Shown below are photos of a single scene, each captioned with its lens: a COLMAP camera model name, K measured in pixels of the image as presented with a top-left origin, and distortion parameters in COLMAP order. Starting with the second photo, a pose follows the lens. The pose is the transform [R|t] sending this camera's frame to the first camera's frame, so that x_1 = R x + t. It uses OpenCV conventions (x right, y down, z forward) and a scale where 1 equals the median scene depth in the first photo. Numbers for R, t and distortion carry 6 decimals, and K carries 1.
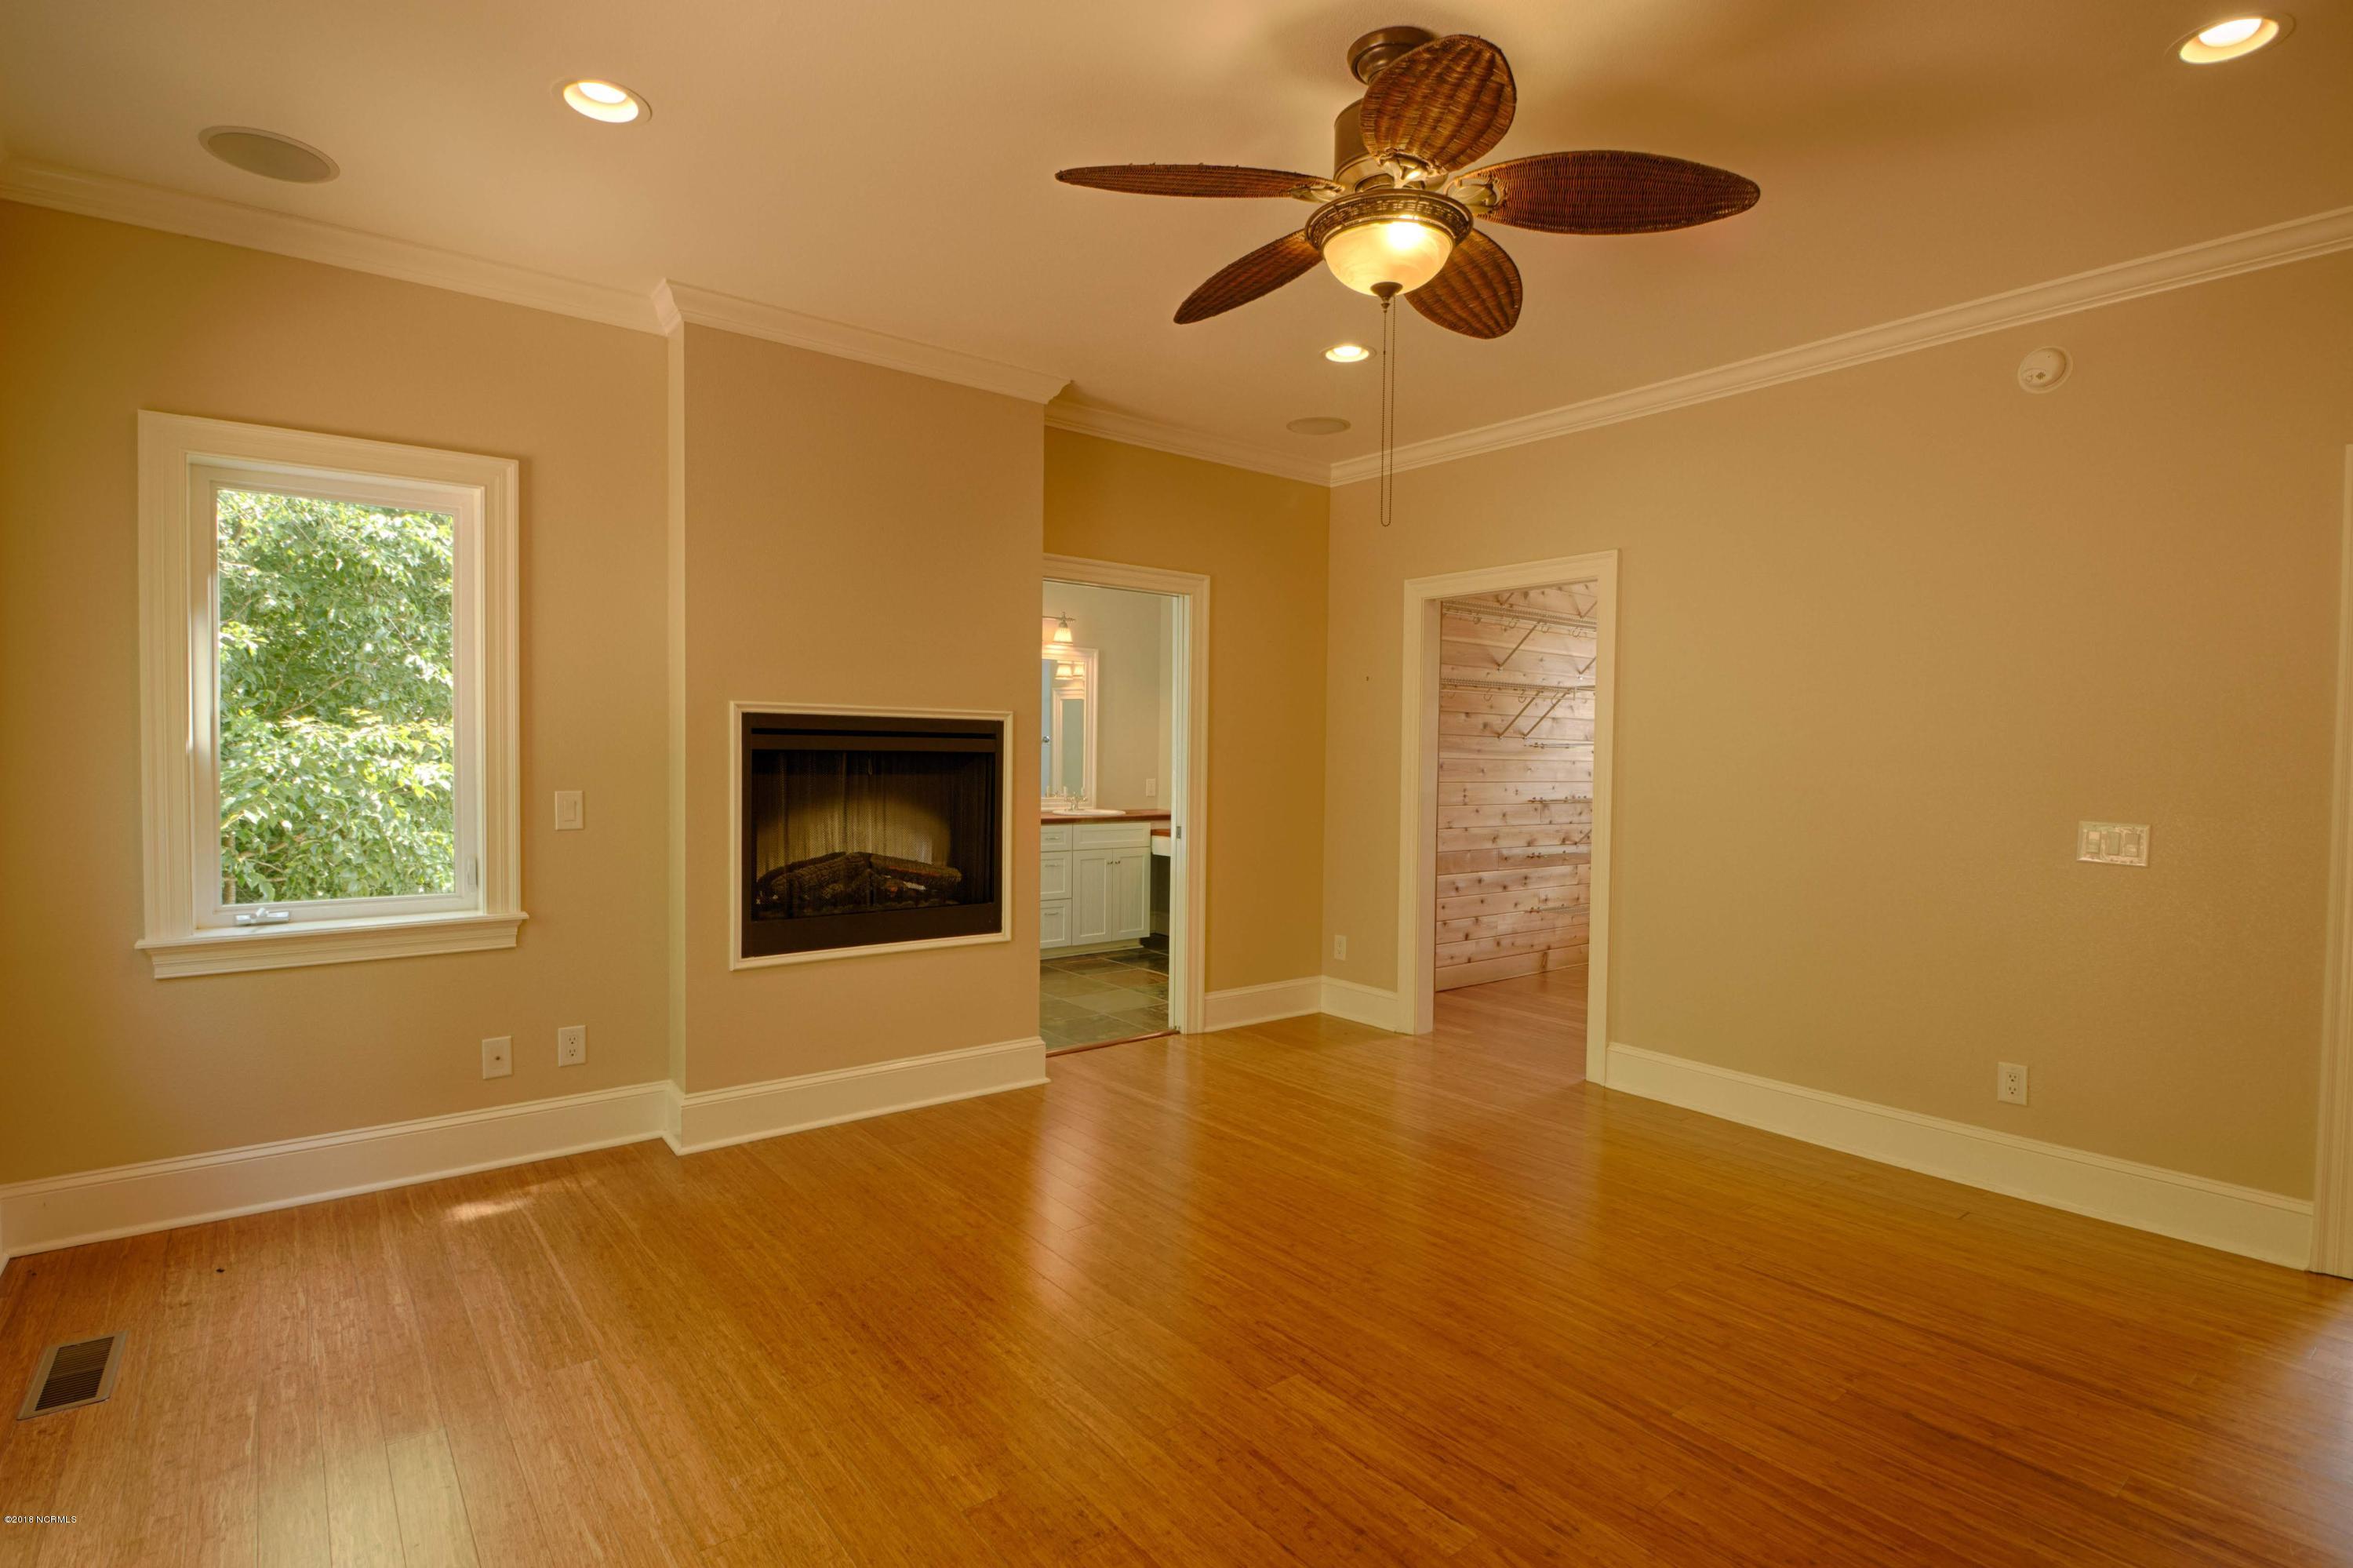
lens RADIAL K [[1142.4, 0, 1183.9], [0, 1142.4, 787.0], [0, 0, 1]] dist [0.000512, -0.013004]
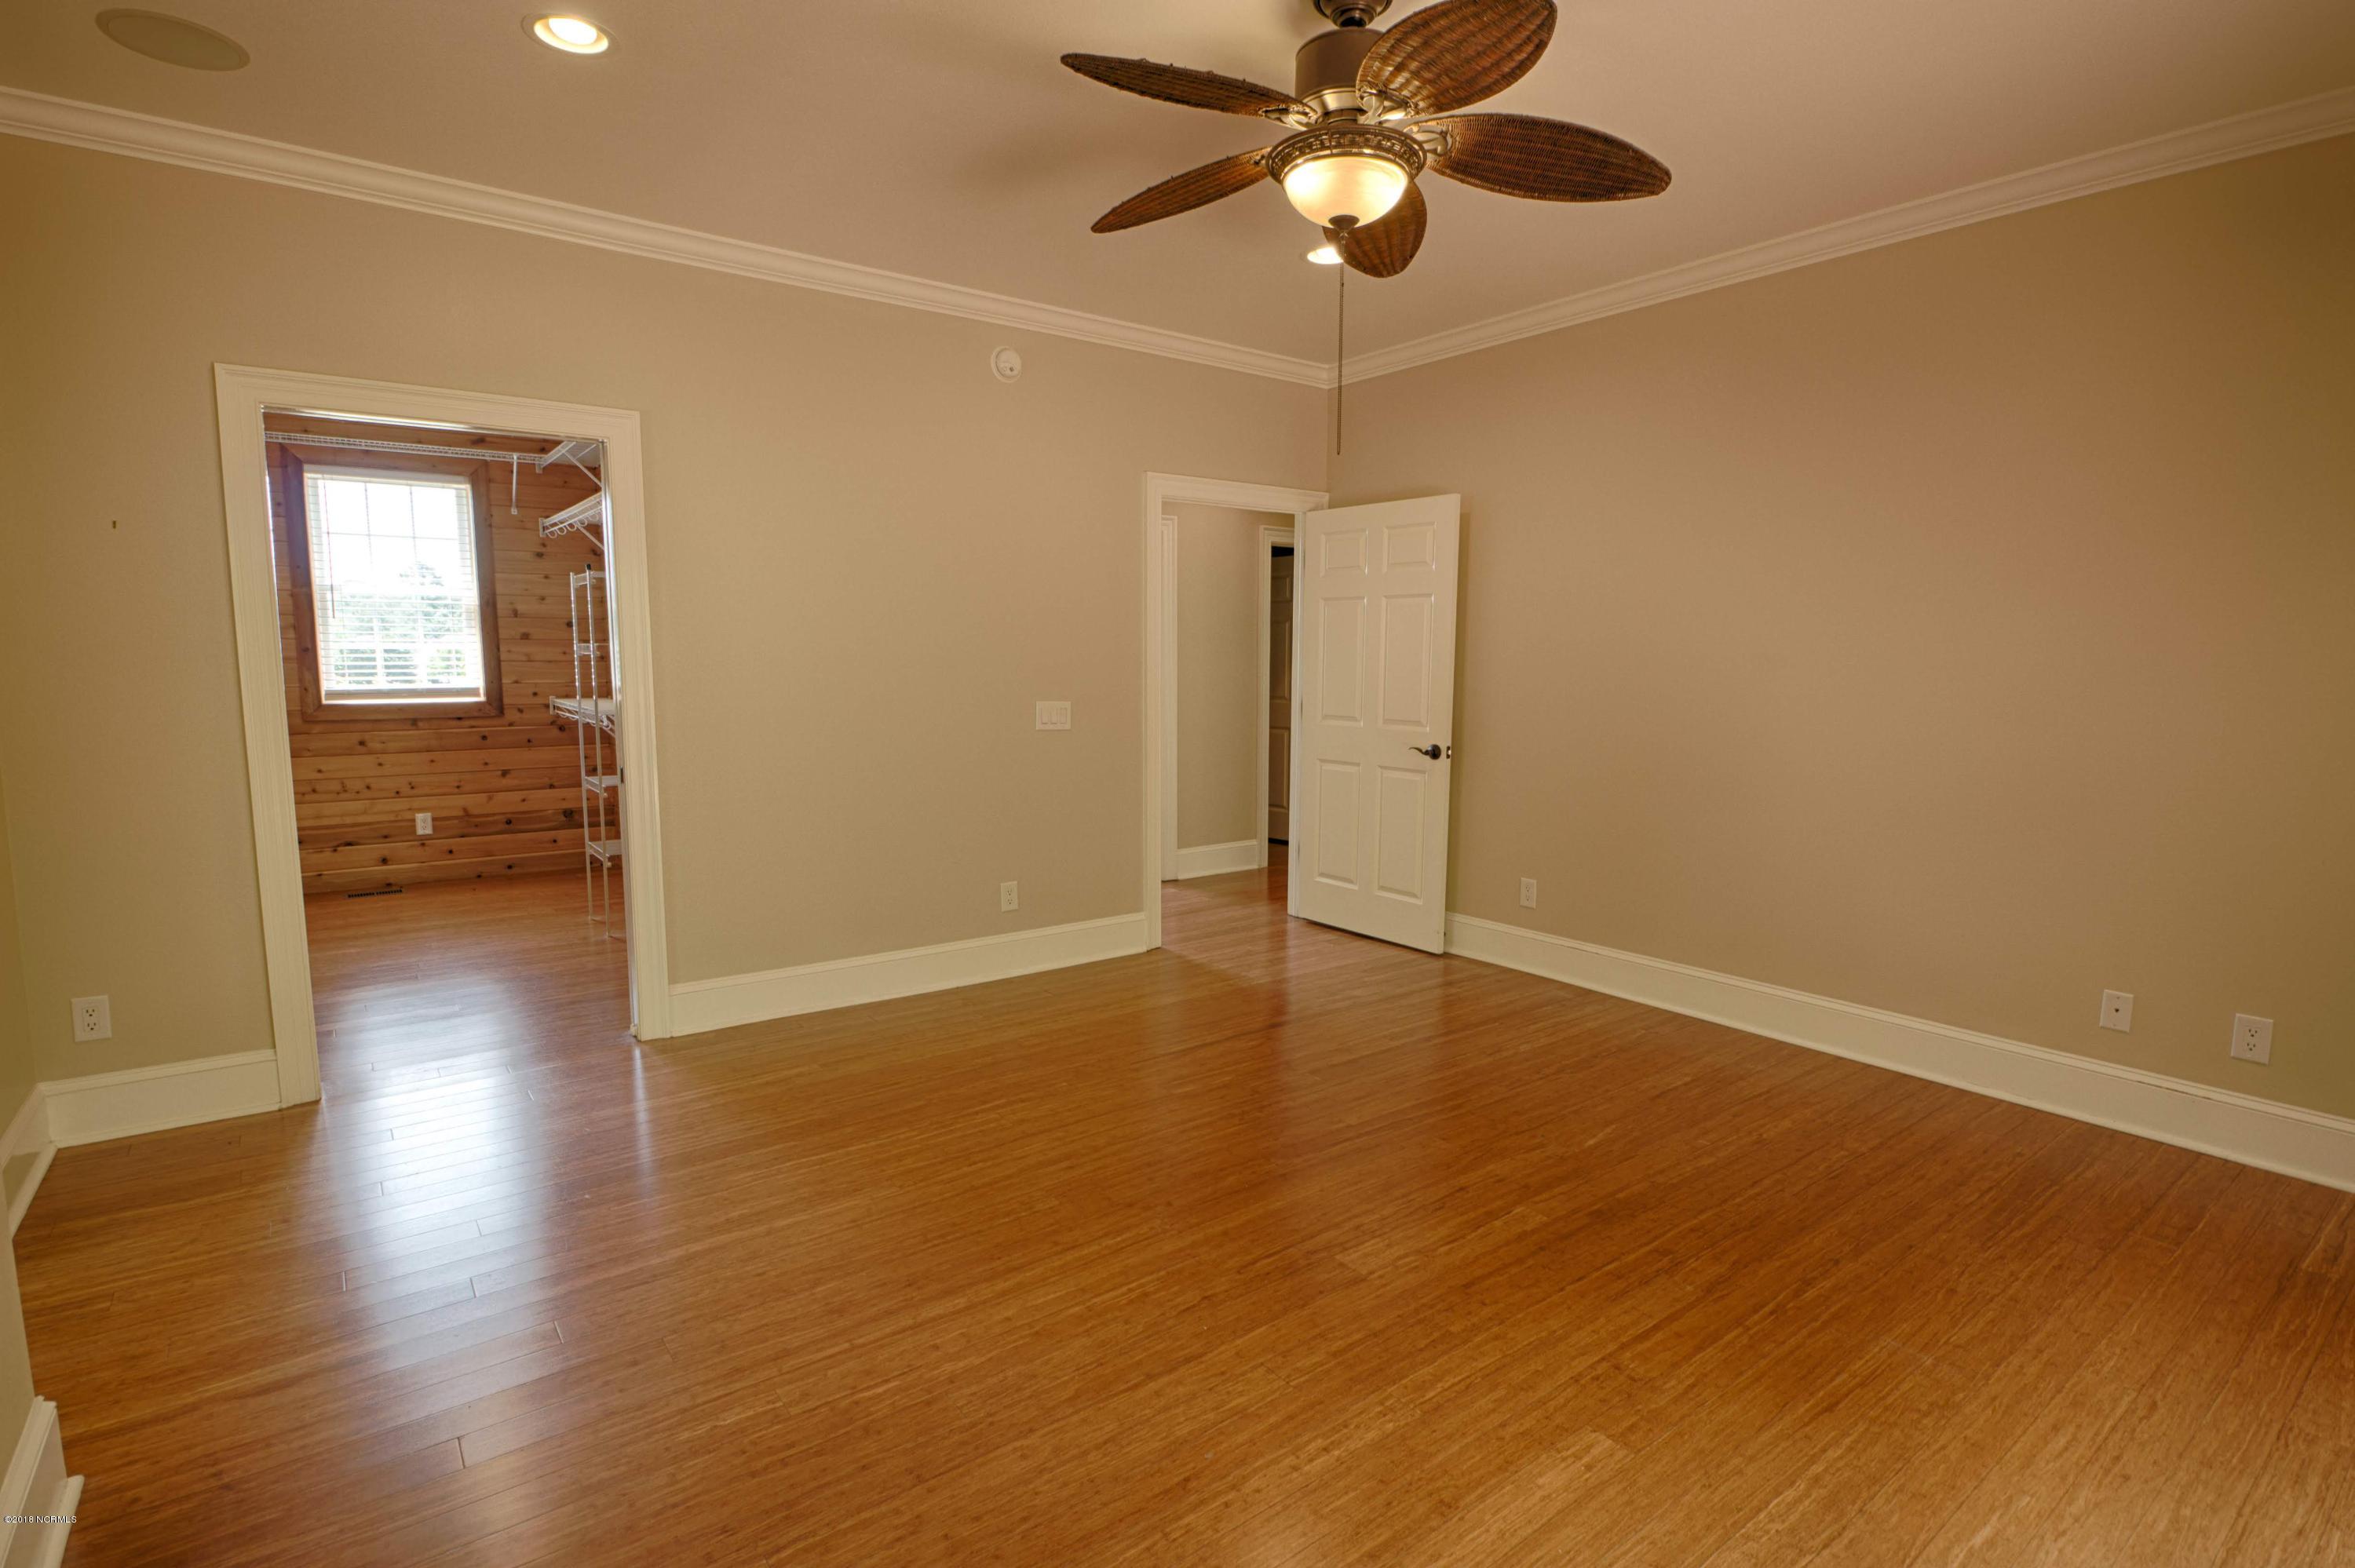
lens RADIAL K [[1143.2, 0, 1184.9], [0, 1143.2, 787.0], [0, 0, 1]] dist [0.000512, -0.013004]
pose [[0.017107, -0.128212, 0.991599, -0.586180], [0.025208, 0.991484, 0.127762, -0.038905], [-0.999536, 0.022811, 0.020193, 0.719356]]
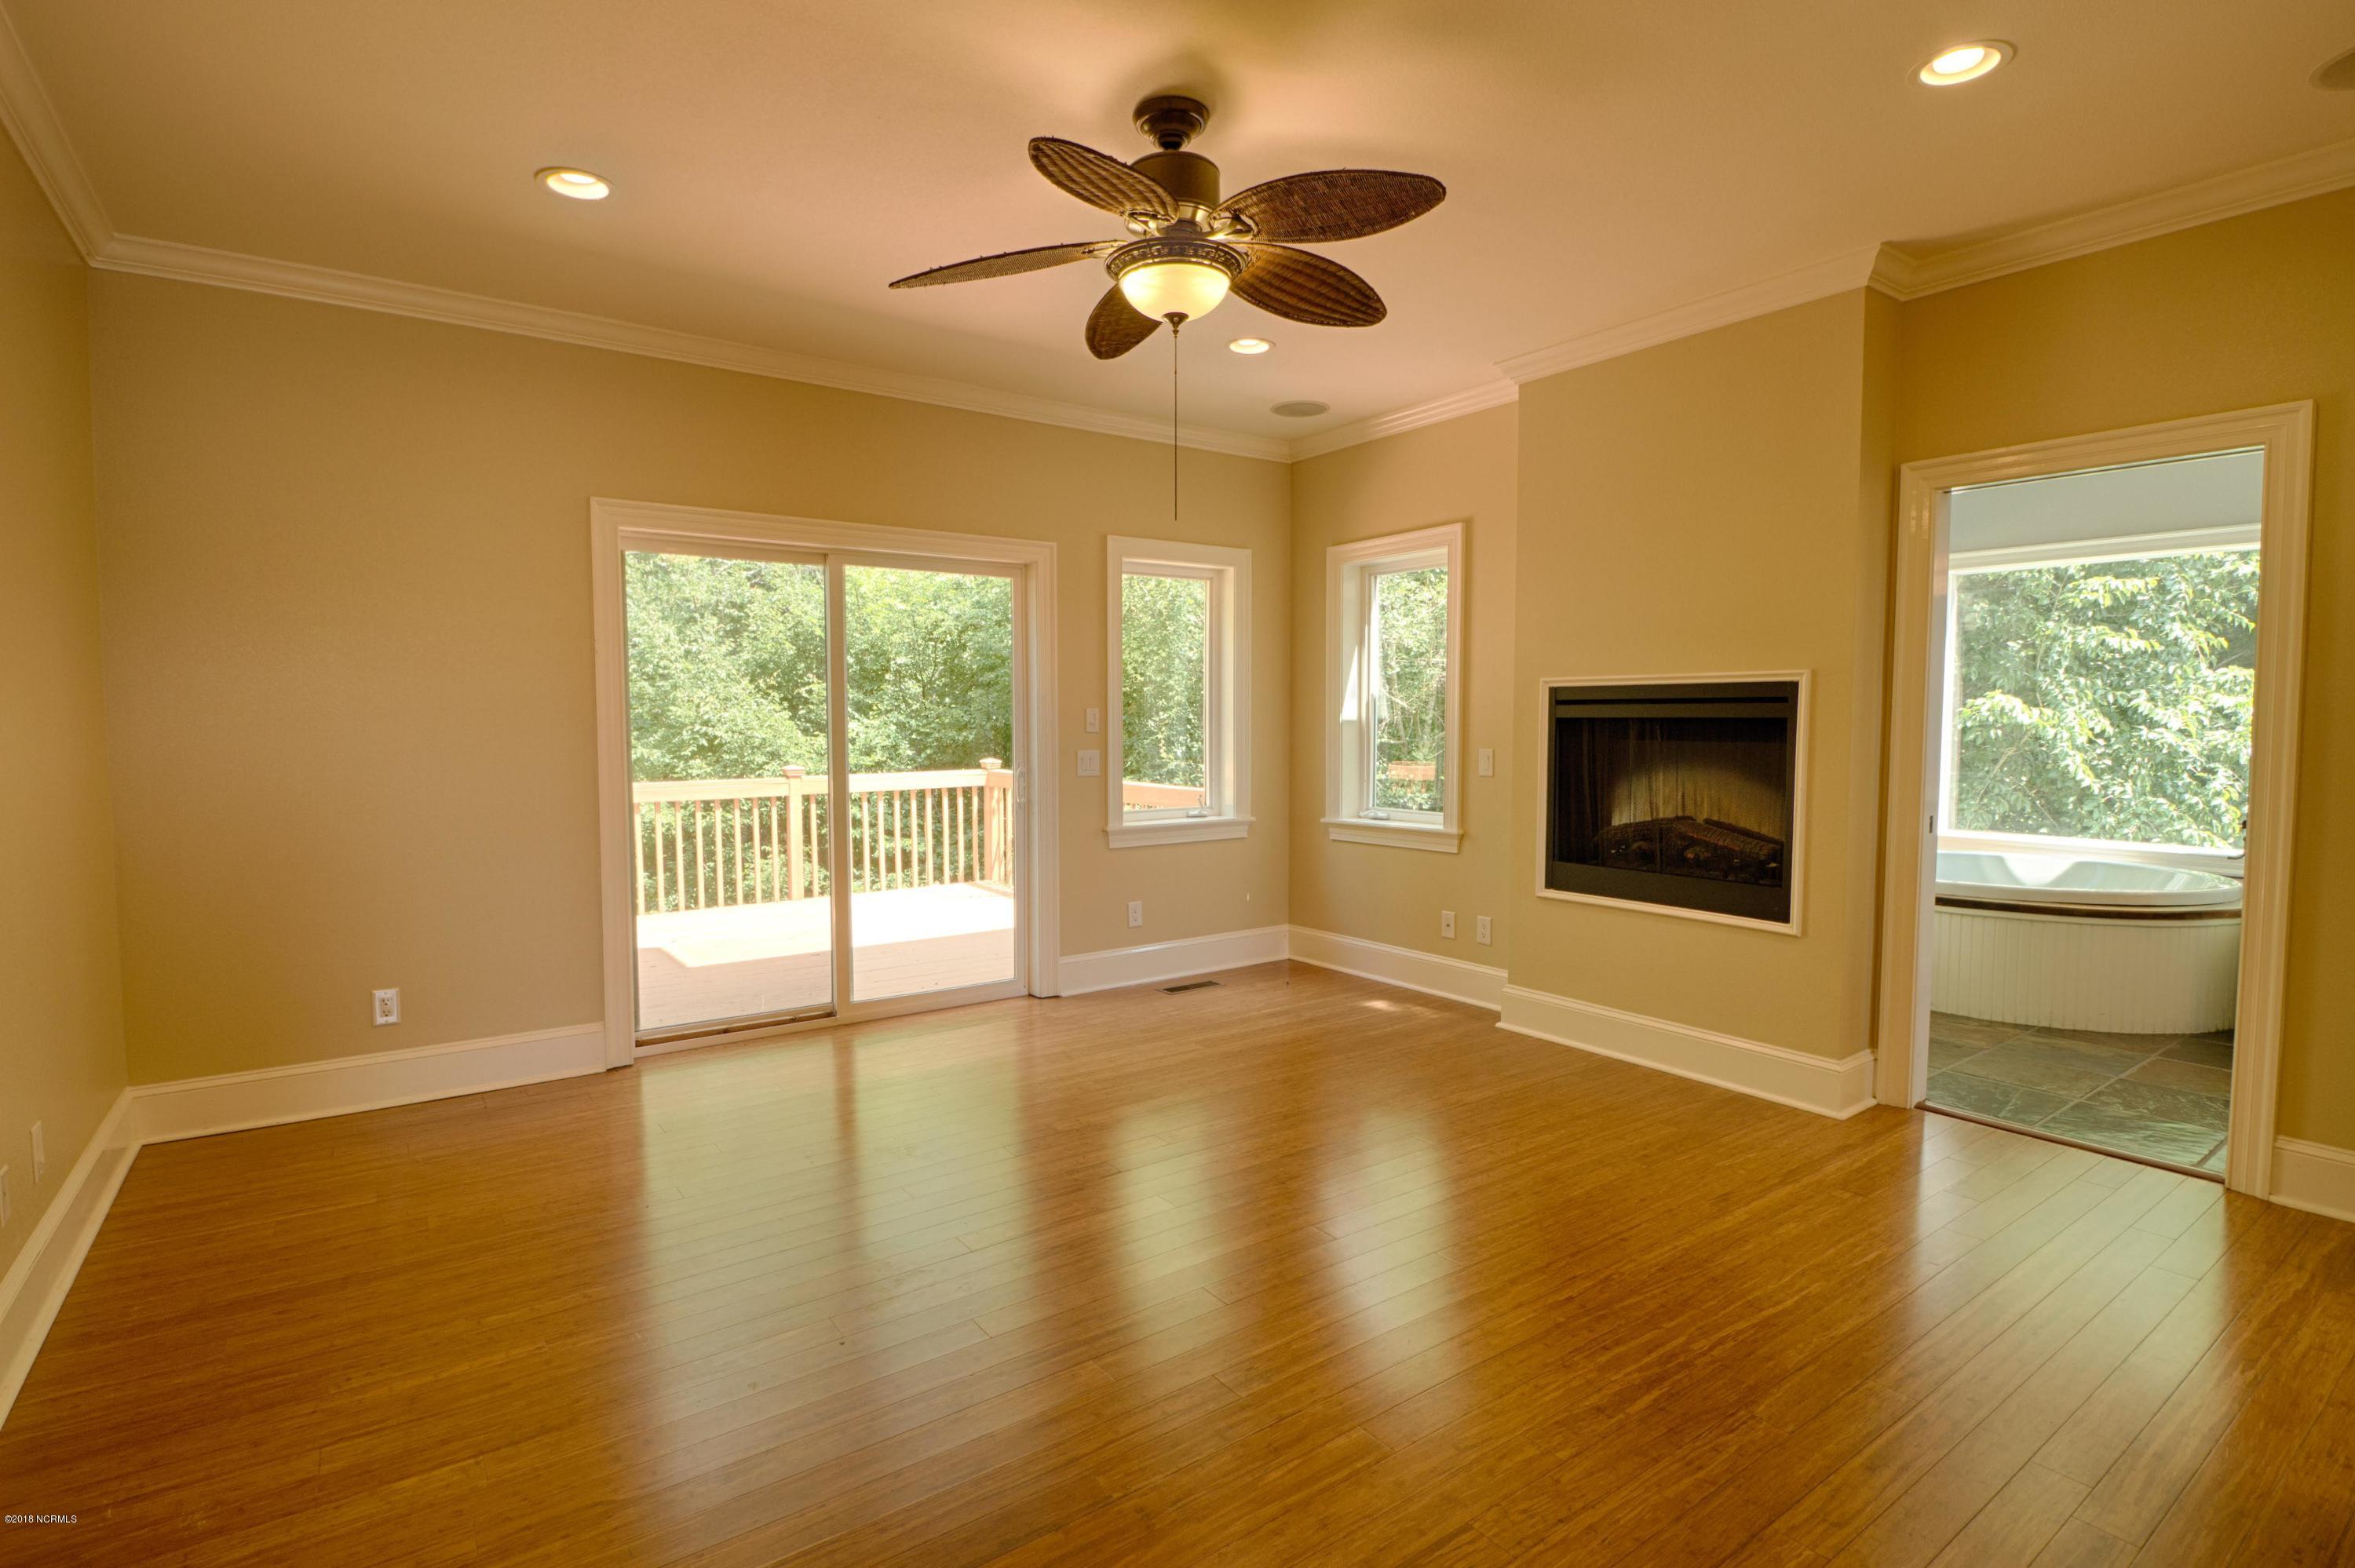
lens RADIAL K [[1143.2, 0, 1184.9], [0, 1143.2, 787.0], [0, 0, 1]] dist [0.000512, -0.013004]
pose [[-0.037038, 0.052300, -0.997944, 0.868242], [-0.029223, 0.998146, 0.053395, -0.013140], [0.998886, 0.031141, -0.035441, 0.674332]]
